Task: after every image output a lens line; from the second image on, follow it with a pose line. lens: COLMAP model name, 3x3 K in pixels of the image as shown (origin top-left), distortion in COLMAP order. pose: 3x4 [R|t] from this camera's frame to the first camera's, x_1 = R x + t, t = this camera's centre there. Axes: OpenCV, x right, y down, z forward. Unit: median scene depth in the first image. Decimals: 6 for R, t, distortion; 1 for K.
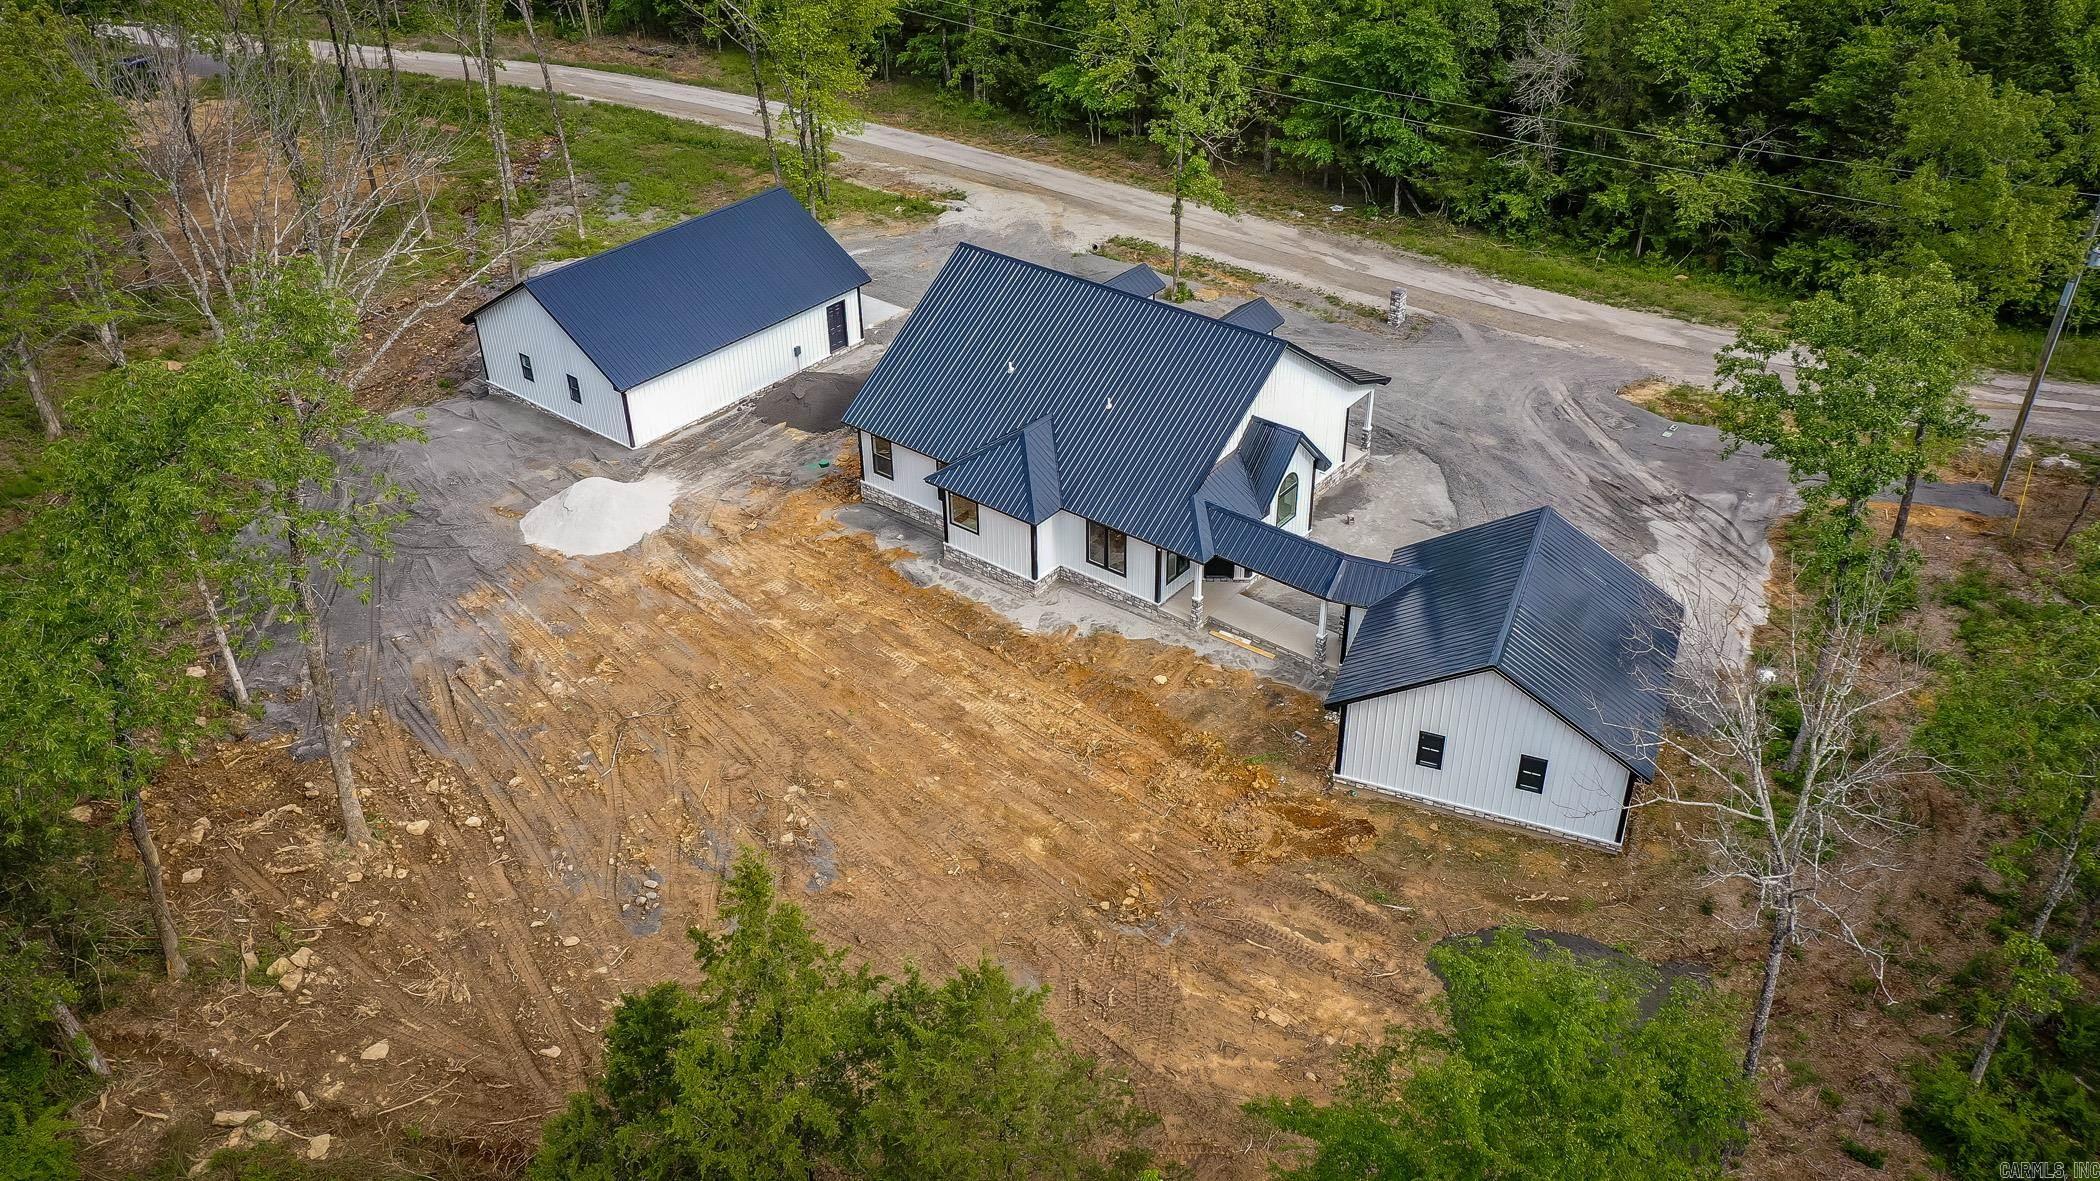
lens RADIAL K [[1649.9, 0, 1050.0], [0, 1649.9, 590.5], [0, 0, 1]] dist [0.030092, 0.002192]
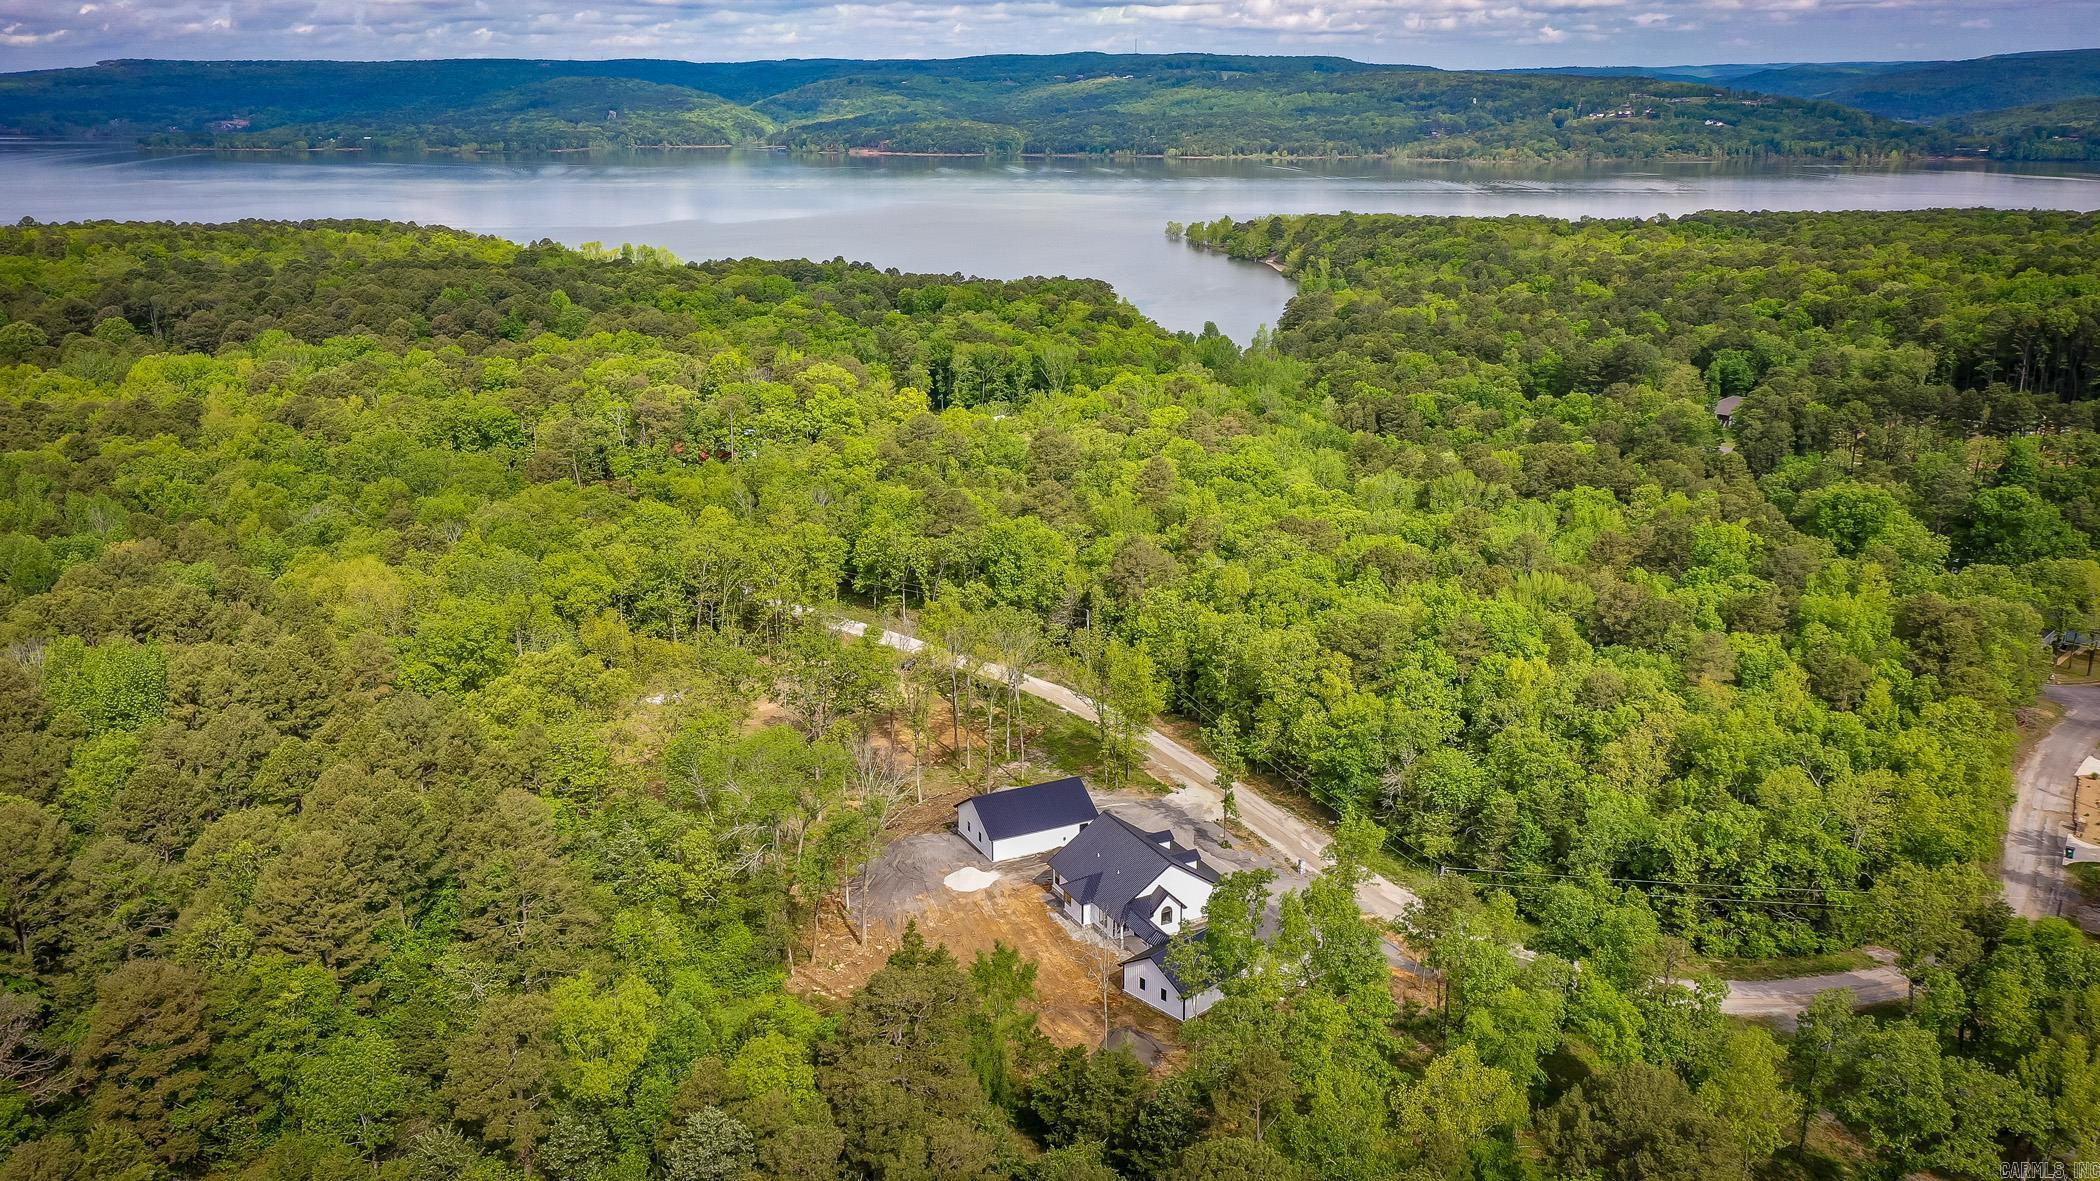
lens RADIAL K [[1649.9, 0, 1050.0], [0, 1649.9, 590.5], [0, 0, 1]] dist [0.030092, 0.002192]
pose [[0.909197, 0.121248, -0.398320, 0.913801], [-0.233062, 0.940948, -0.245559, 0.149598], [0.345025, 0.316095, 0.883766, -1.616599]]
